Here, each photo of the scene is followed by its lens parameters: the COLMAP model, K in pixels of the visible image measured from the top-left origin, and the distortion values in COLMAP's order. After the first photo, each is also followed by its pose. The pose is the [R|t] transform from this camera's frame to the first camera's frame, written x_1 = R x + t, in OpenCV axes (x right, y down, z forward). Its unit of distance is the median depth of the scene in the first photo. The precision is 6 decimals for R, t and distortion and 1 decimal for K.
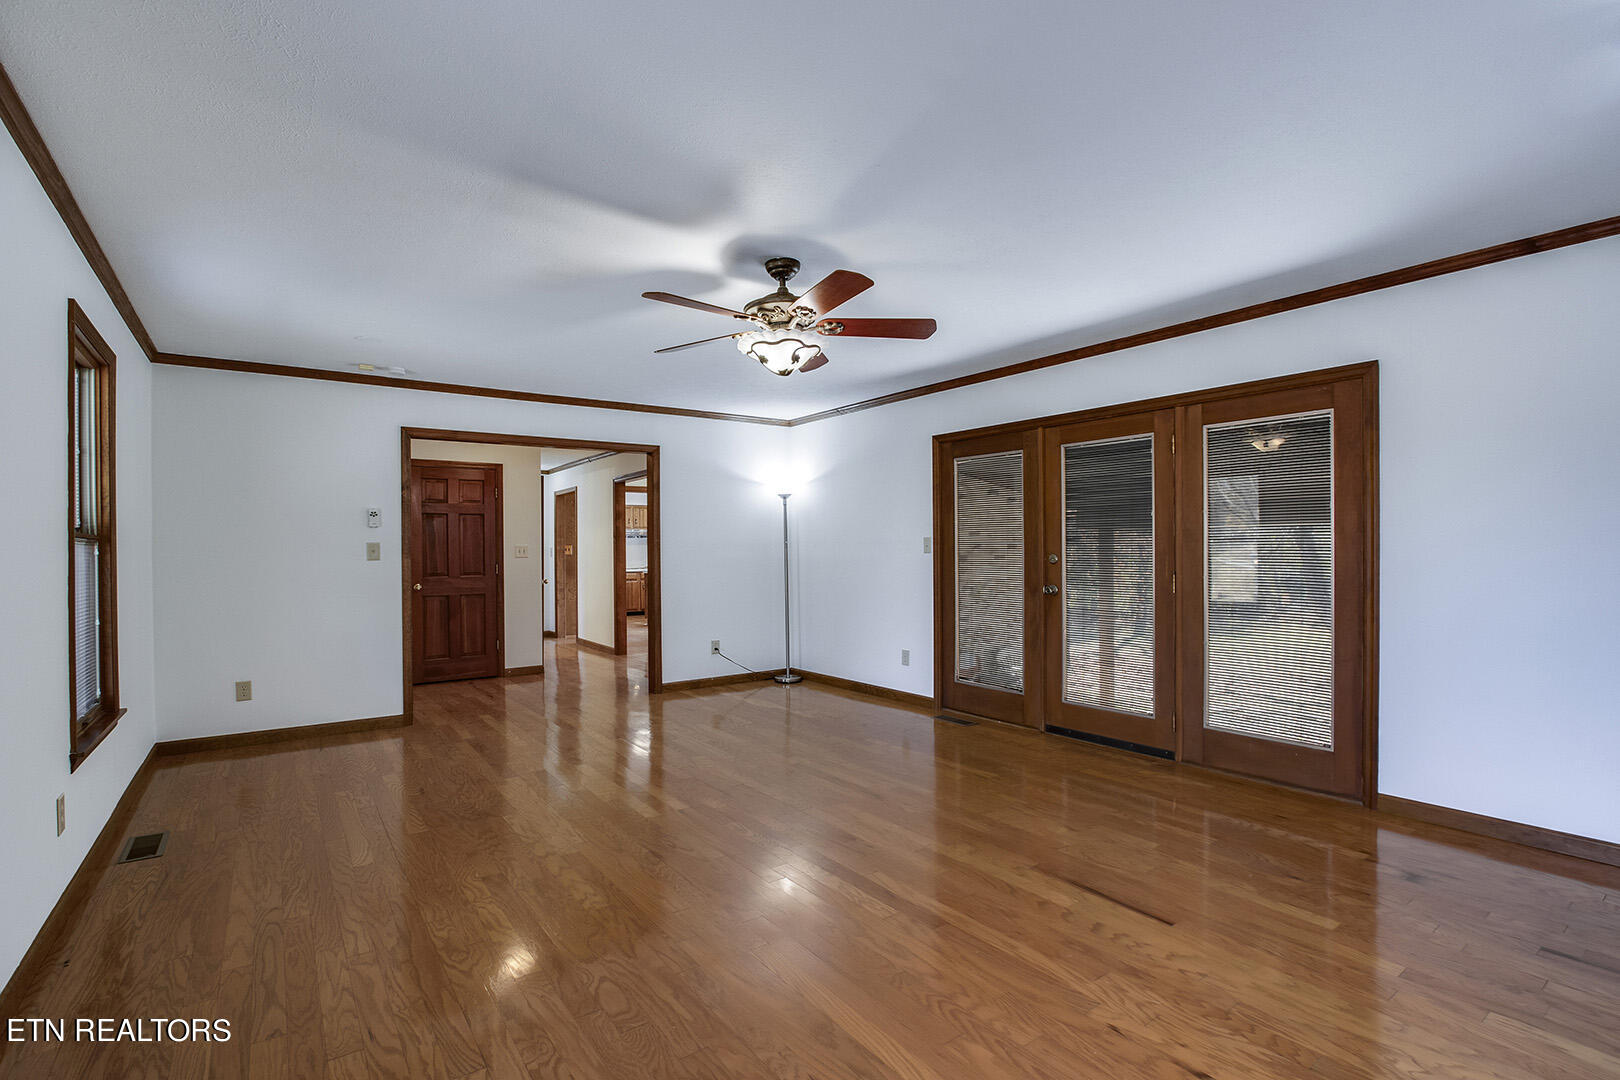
lens RADIAL K [[751.4, 0, 818.2], [0, 751.4, 552.3], [0, 0, 1]] dist [-0.023691, 0.002257]
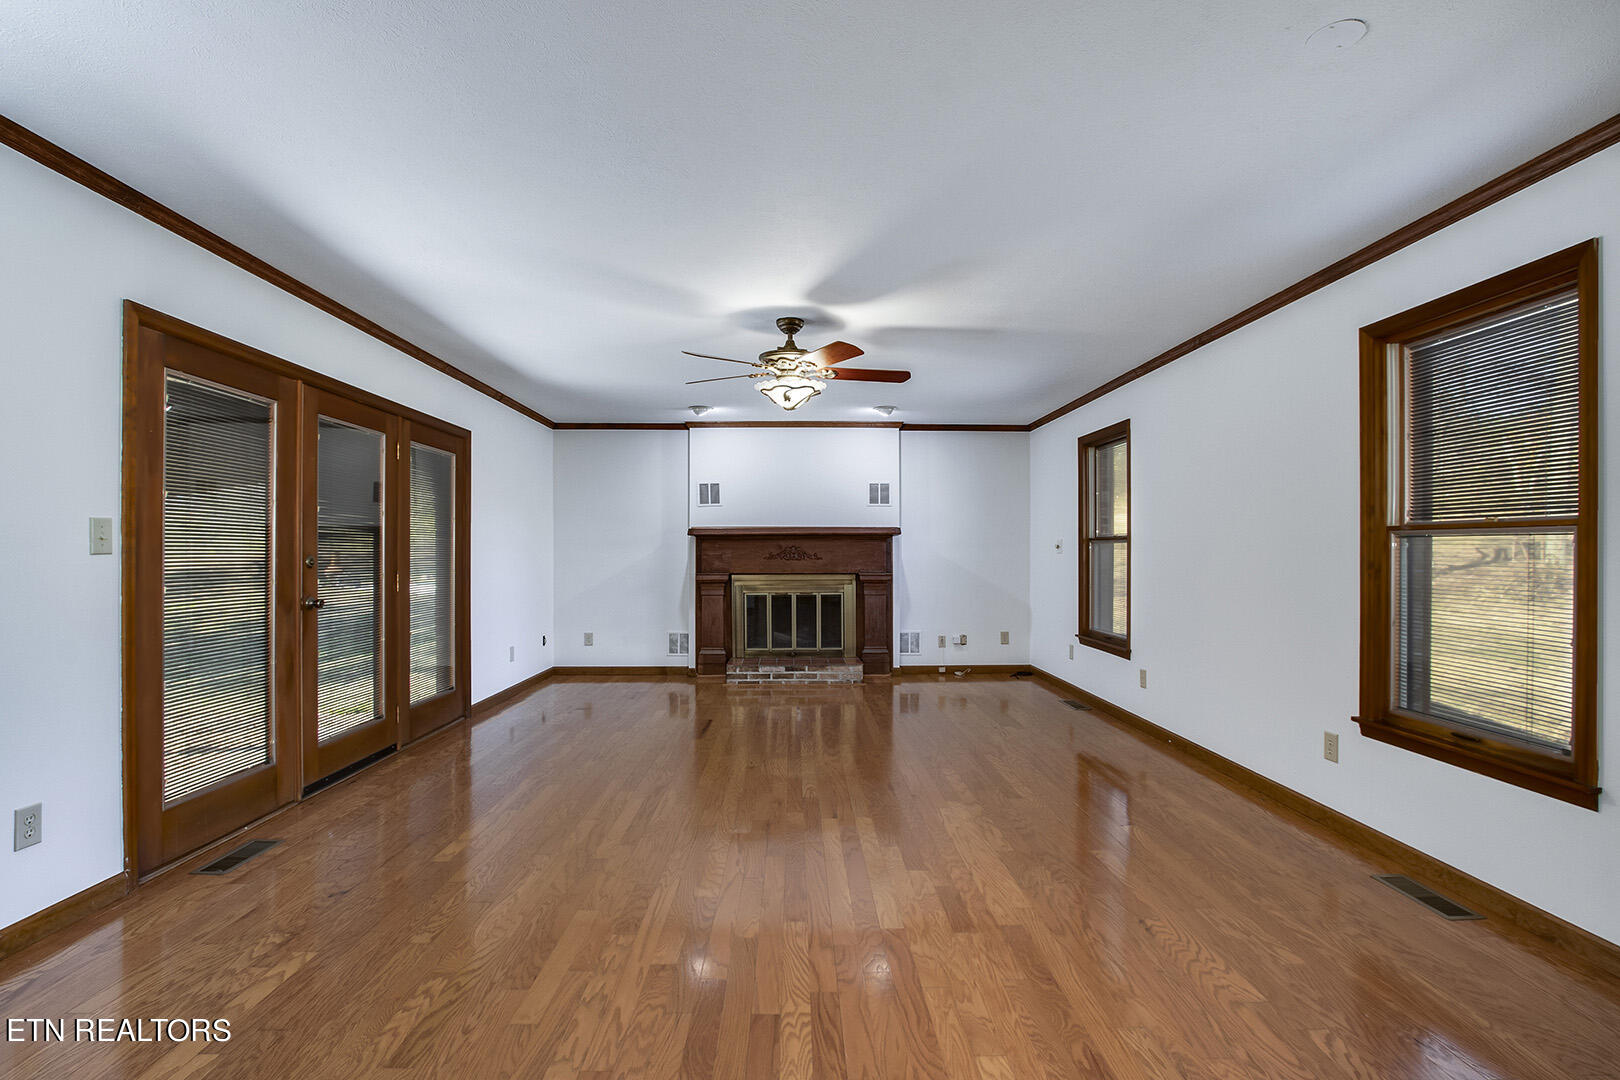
lens RADIAL K [[751.4, 0, 805.5], [0, 751.4, 550.8], [0, 0, 1]] dist [-0.023691, 0.002257]
pose [[-0.817007, 0.006339, 0.576593, -0.493096], [0.005690, 0.999980, -0.002932, 0.002850], [-0.576600, 0.000885, -0.817026, 1.252763]]
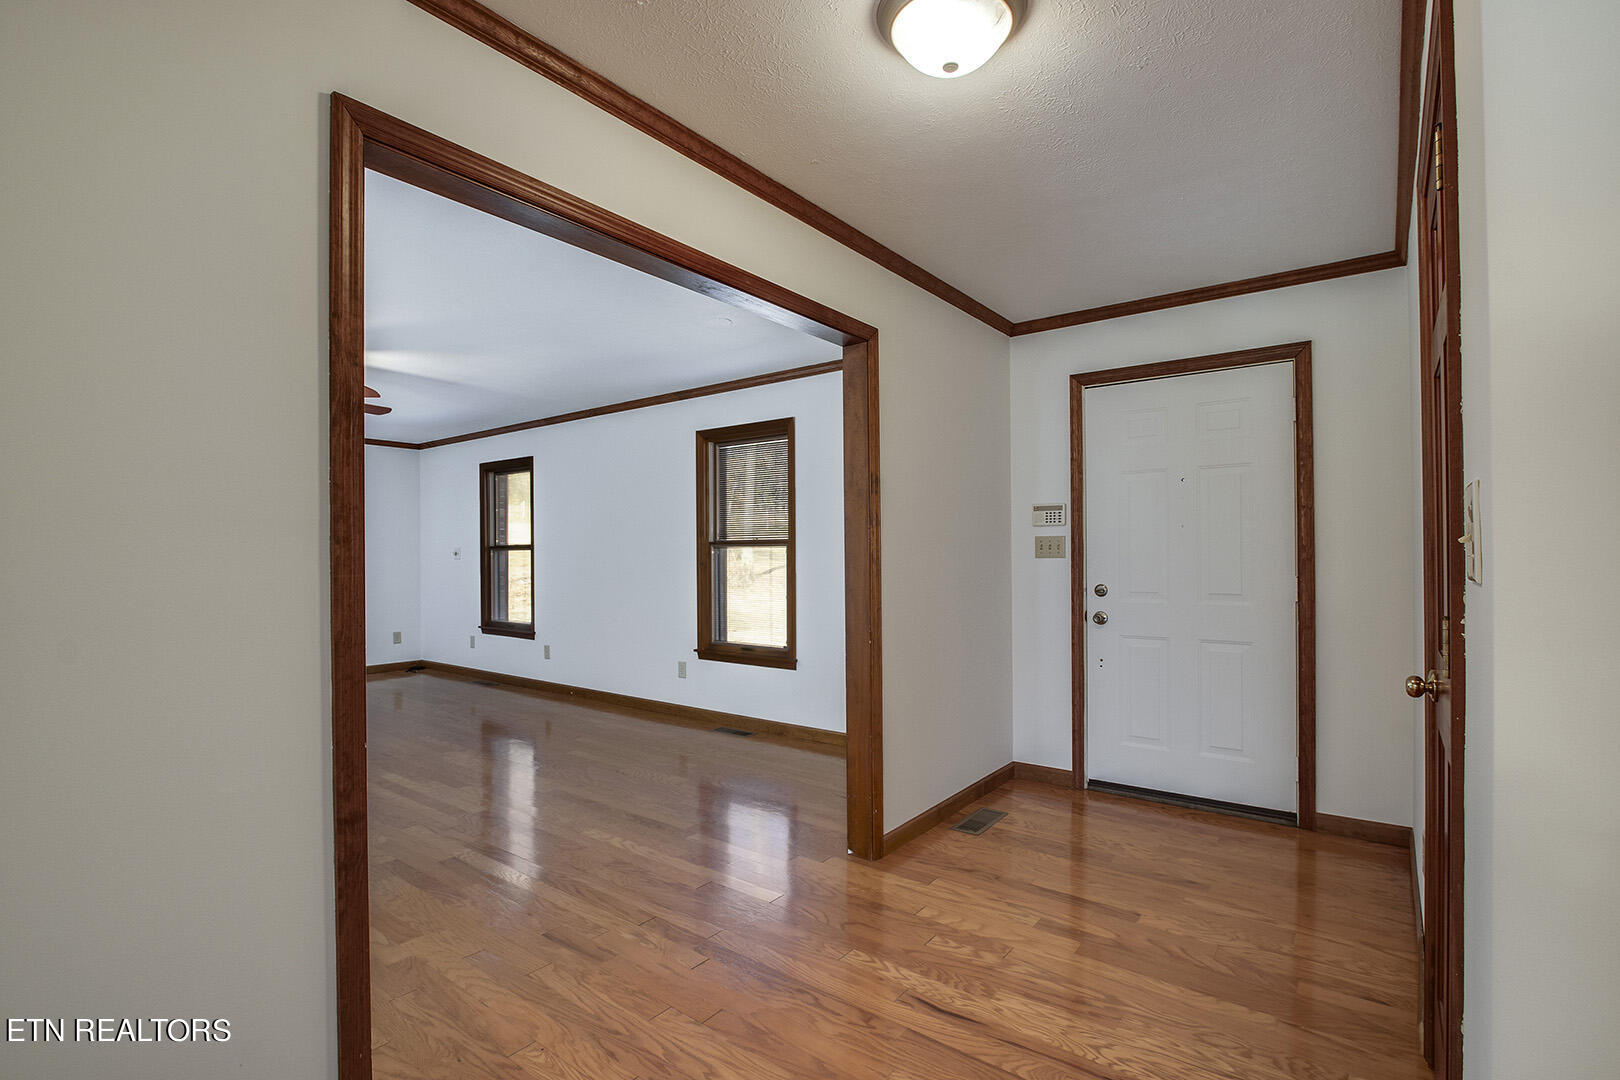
lens RADIAL K [[751.4, 0, 812.2], [0, 751.4, 551.8], [0, 0, 1]] dist [-0.023691, 0.002257]
pose [[-0.960271, 0.008340, -0.278944, -0.371154], [0.009777, 0.999945, -0.003761, 0.003606], [0.278897, -0.006339, -0.960300, 1.589598]]
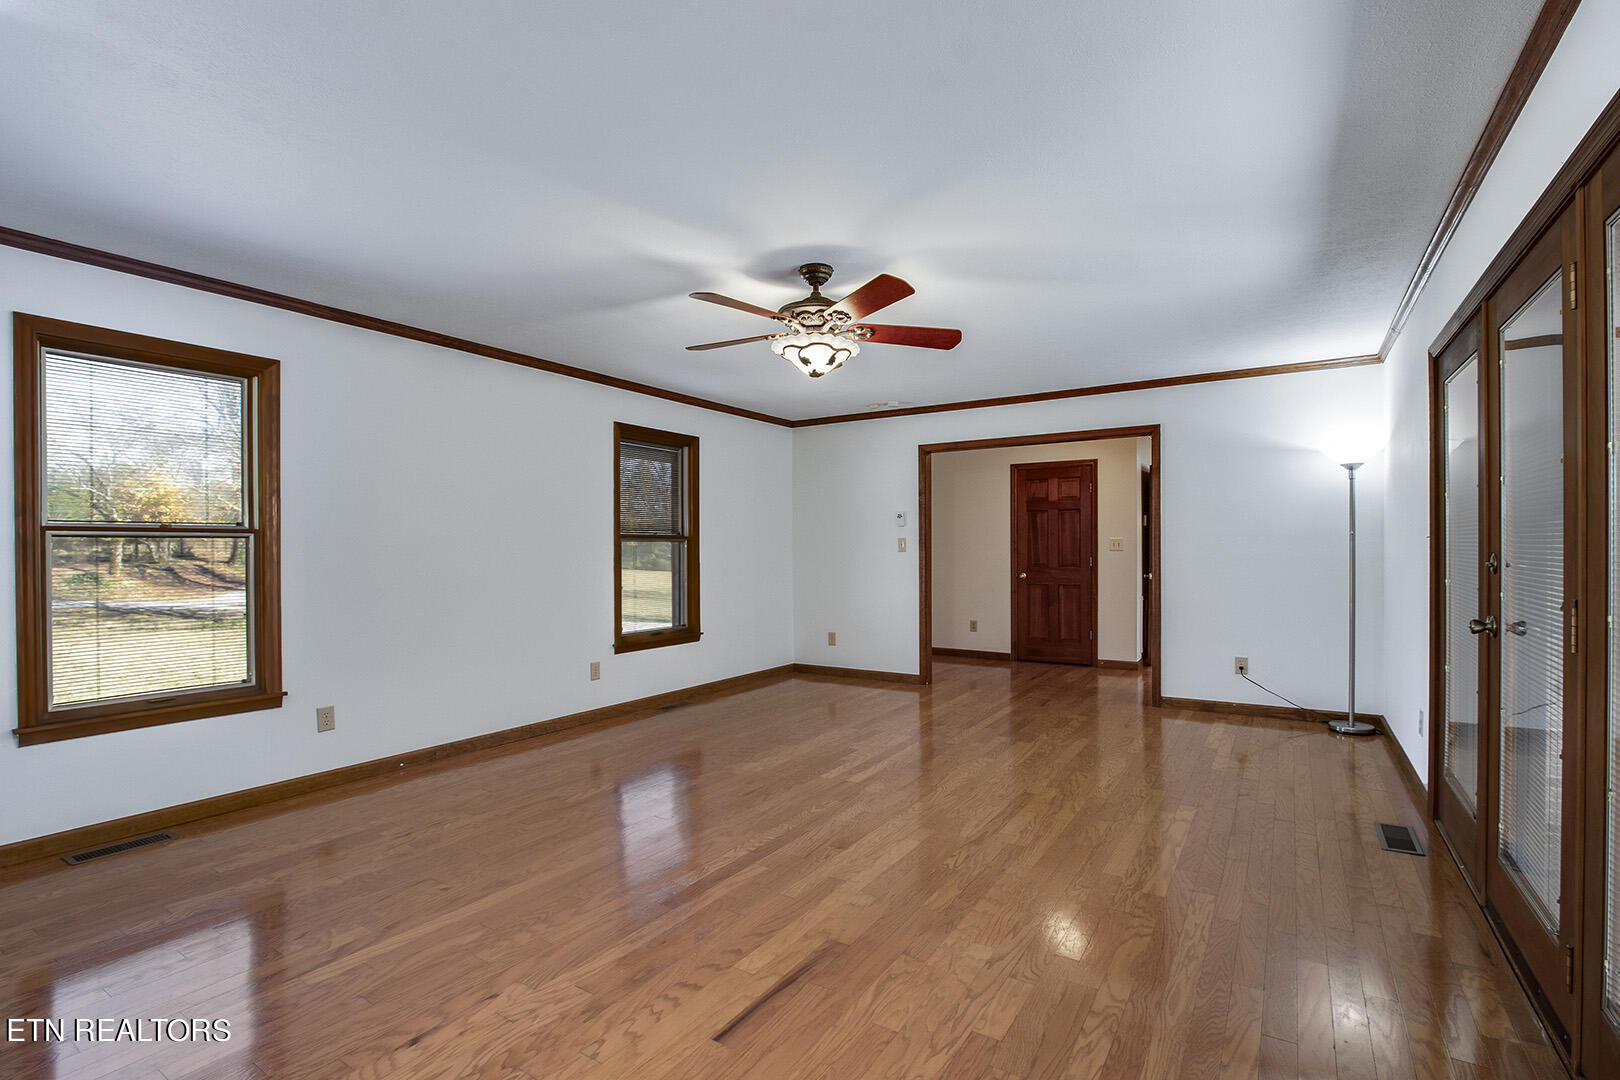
lens RADIAL K [[751.4, 0, 810.2], [0, 751.4, 568.1], [0, 0, 1]] dist [-0.023691, 0.002257]
pose [[0.359510, 0.031024, -0.932625, 0.568460], [0.000742, 0.999437, 0.033533, -0.005084], [0.933141, -0.012748, 0.359285, 0.385379]]
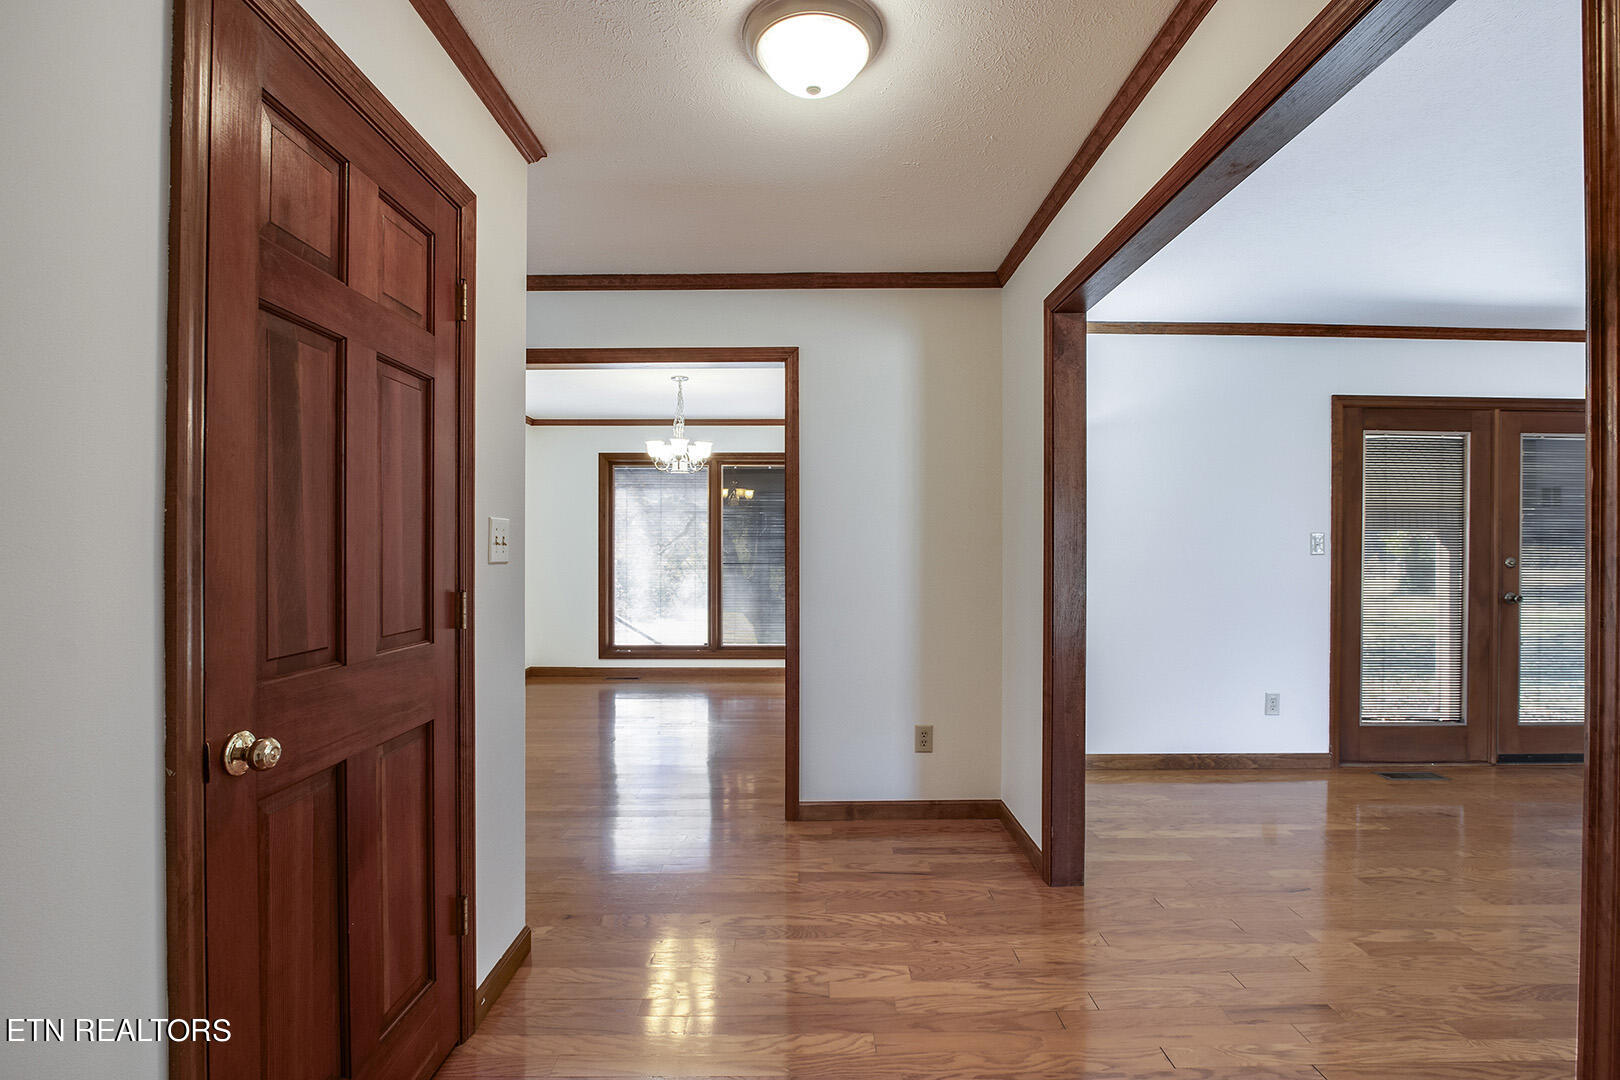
lens RADIAL K [[751.4, 0, 811.8], [0, 751.4, 549.7], [0, 0, 1]] dist [-0.023691, 0.002257]
pose [[0.585741, 0.007242, 0.810466, -0.810512], [-0.008522, 0.999960, -0.002777, 0.002814], [-0.810453, -0.005280, 0.585780, 1.096149]]
